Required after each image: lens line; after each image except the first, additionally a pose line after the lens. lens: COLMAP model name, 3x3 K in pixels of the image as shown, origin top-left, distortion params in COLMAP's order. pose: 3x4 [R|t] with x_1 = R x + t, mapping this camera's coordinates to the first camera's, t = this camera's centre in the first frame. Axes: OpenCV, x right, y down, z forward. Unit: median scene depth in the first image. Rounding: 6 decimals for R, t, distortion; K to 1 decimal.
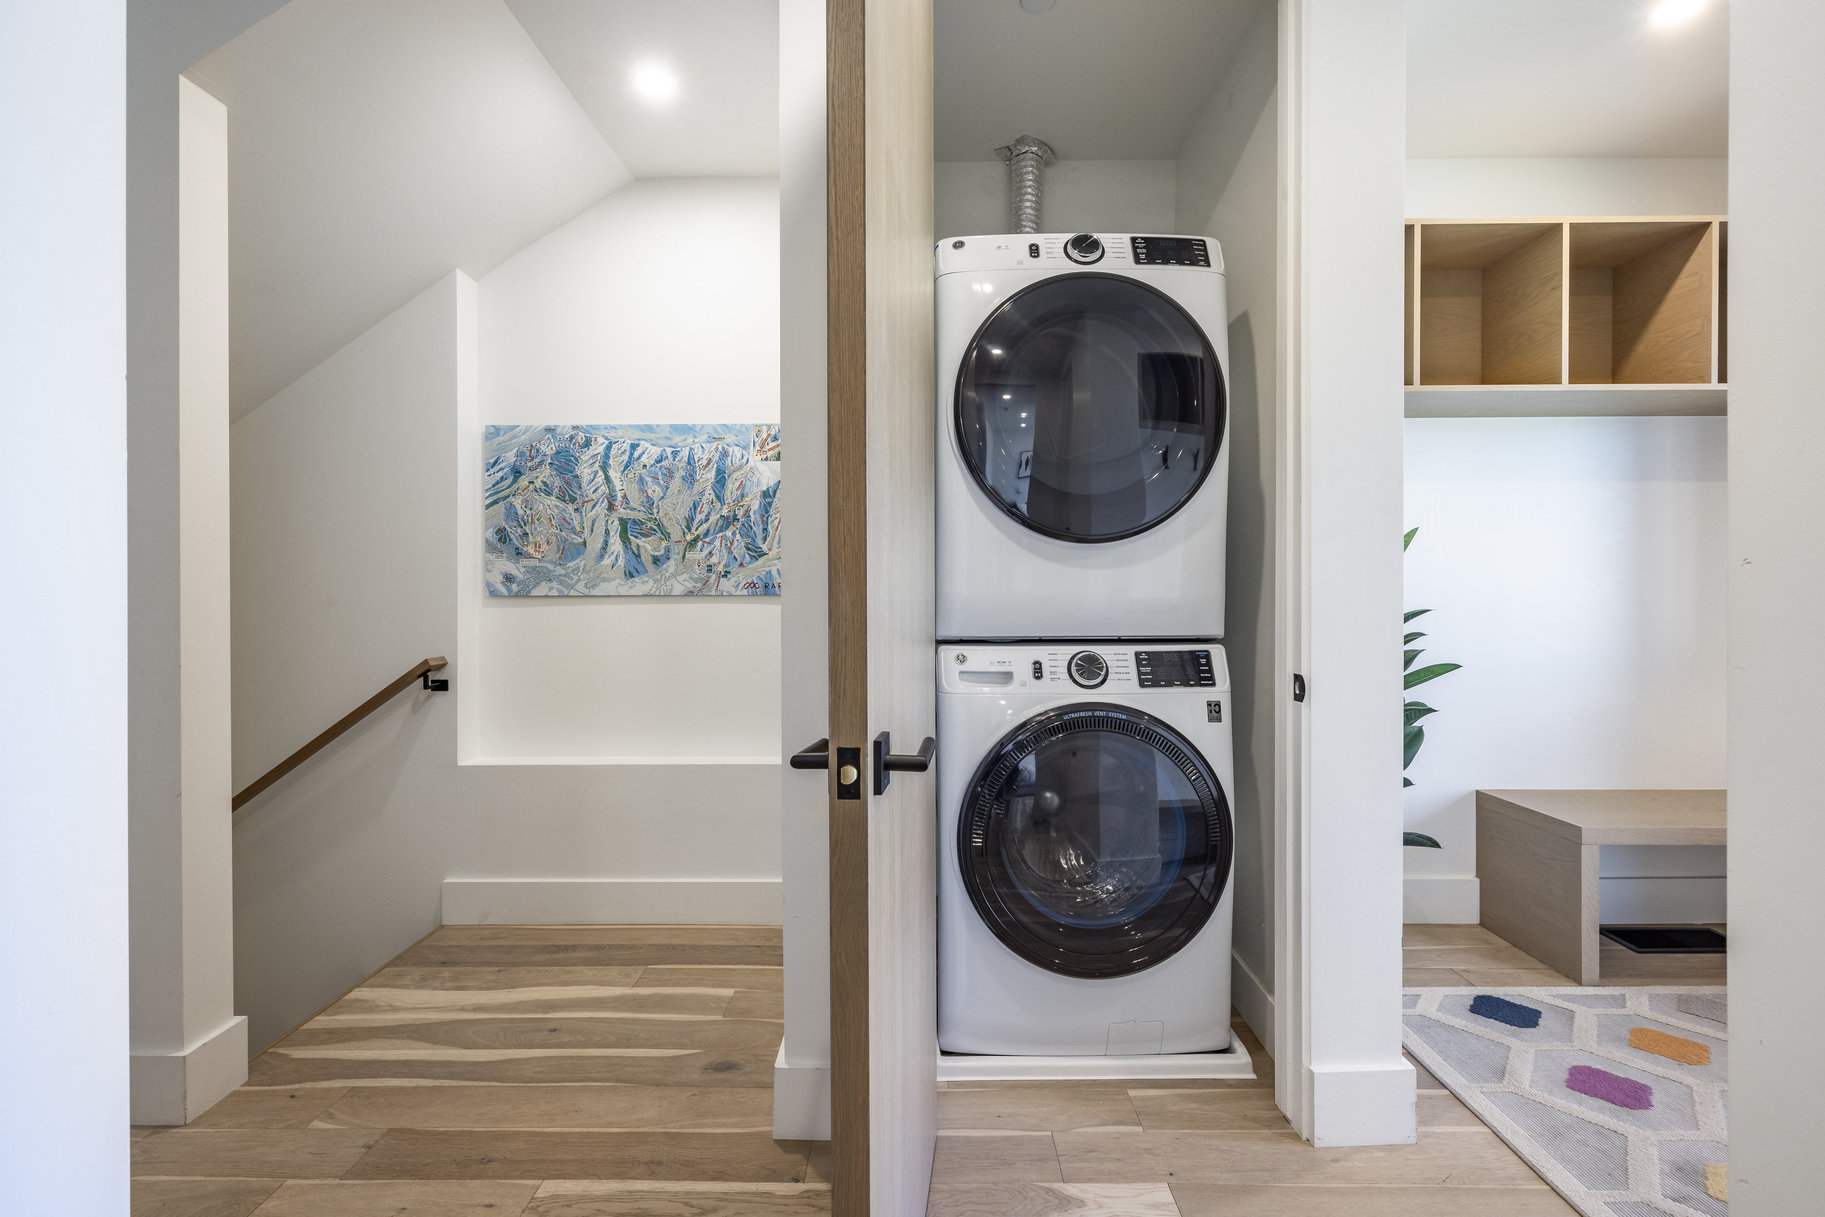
lens RADIAL K [[847.4, 0, 912.5], [0, 847.4, 608.5], [0, 0, 1]] dist [-0.001876, -0.000537]
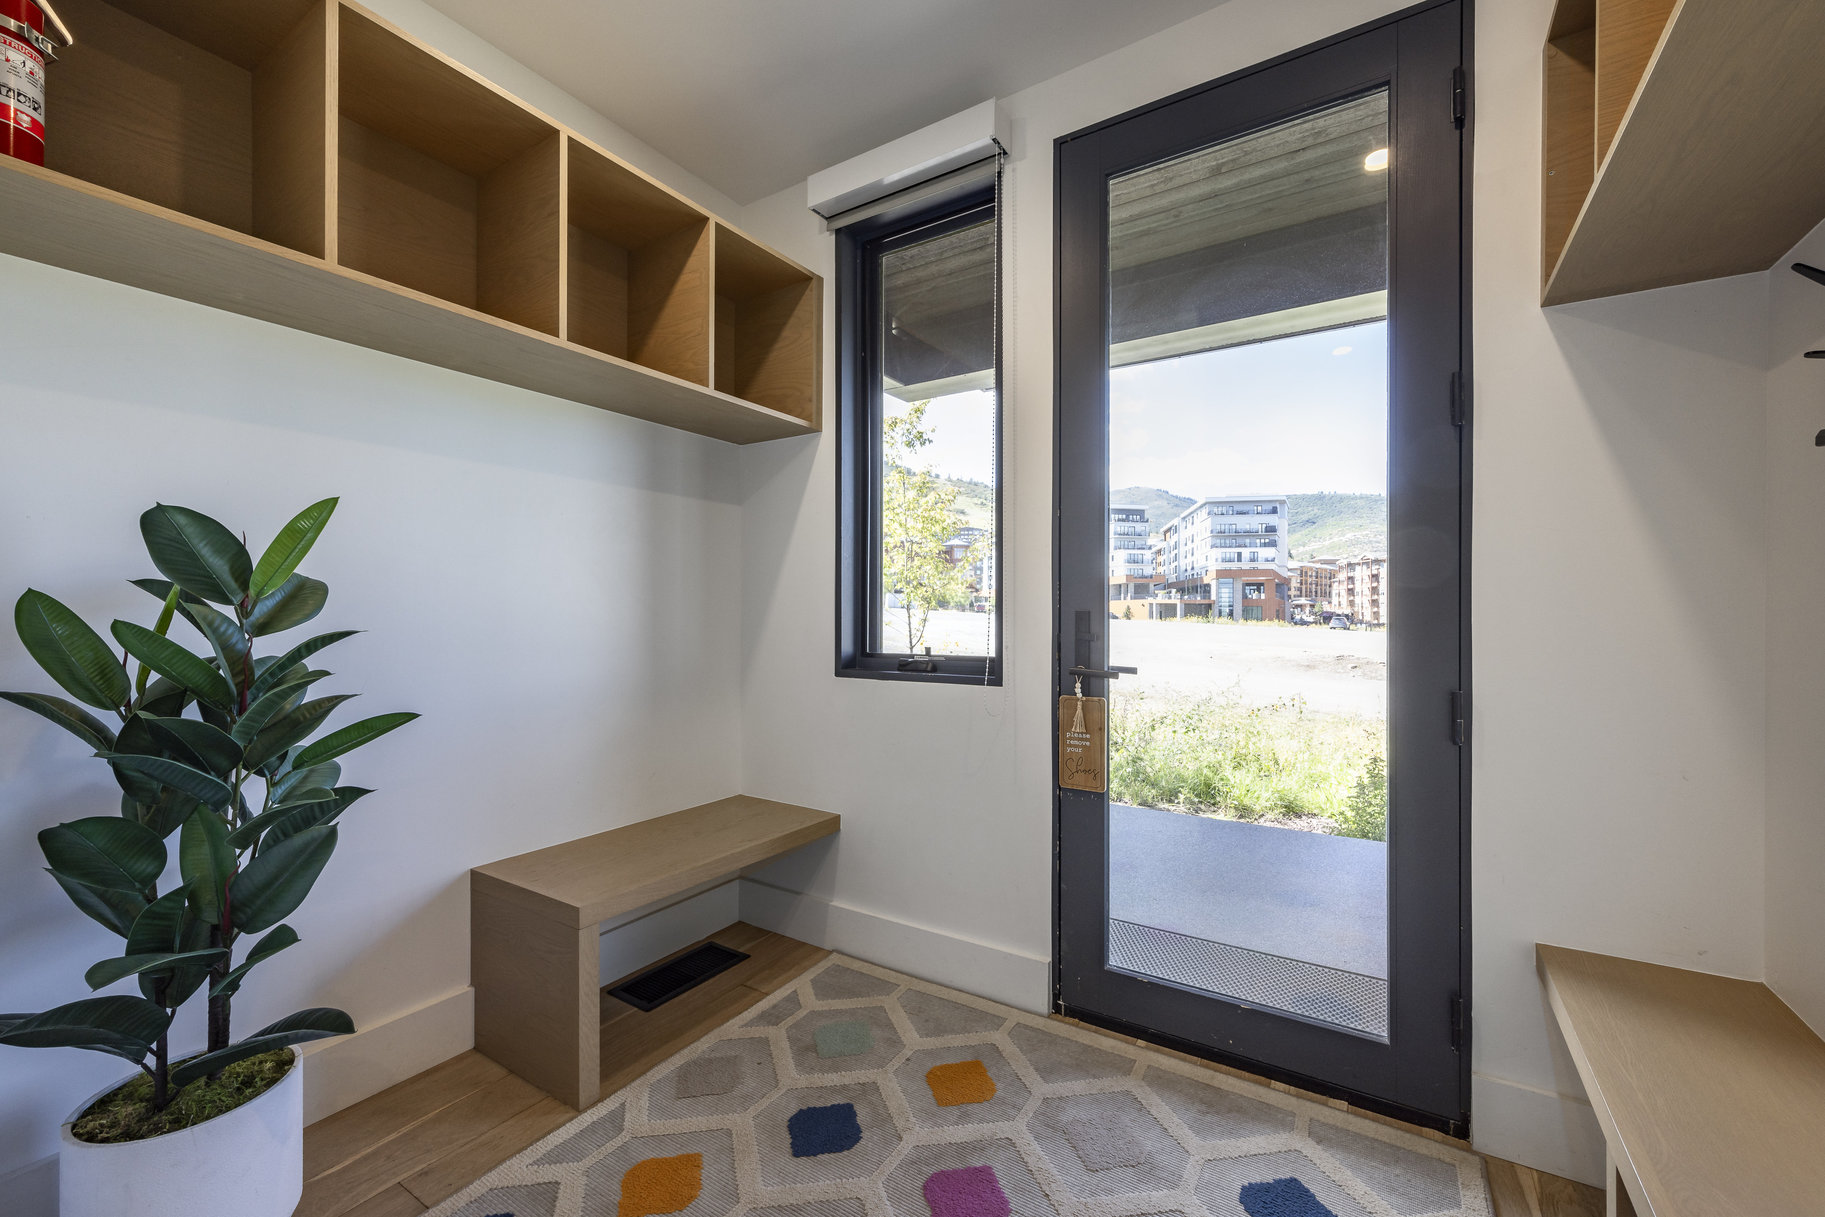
lens RADIAL K [[747.5, 0, 920.9], [0, 747.5, 624.7], [0, 0, 1]] dist [-0.000382, 0.000021]
pose [[0.530603, -0.000190, 0.847621, 0.361469], [0.000987, 0.999999, -0.000393, -0.002312], [-0.847620, 0.001045, 0.530603, 0.354281]]
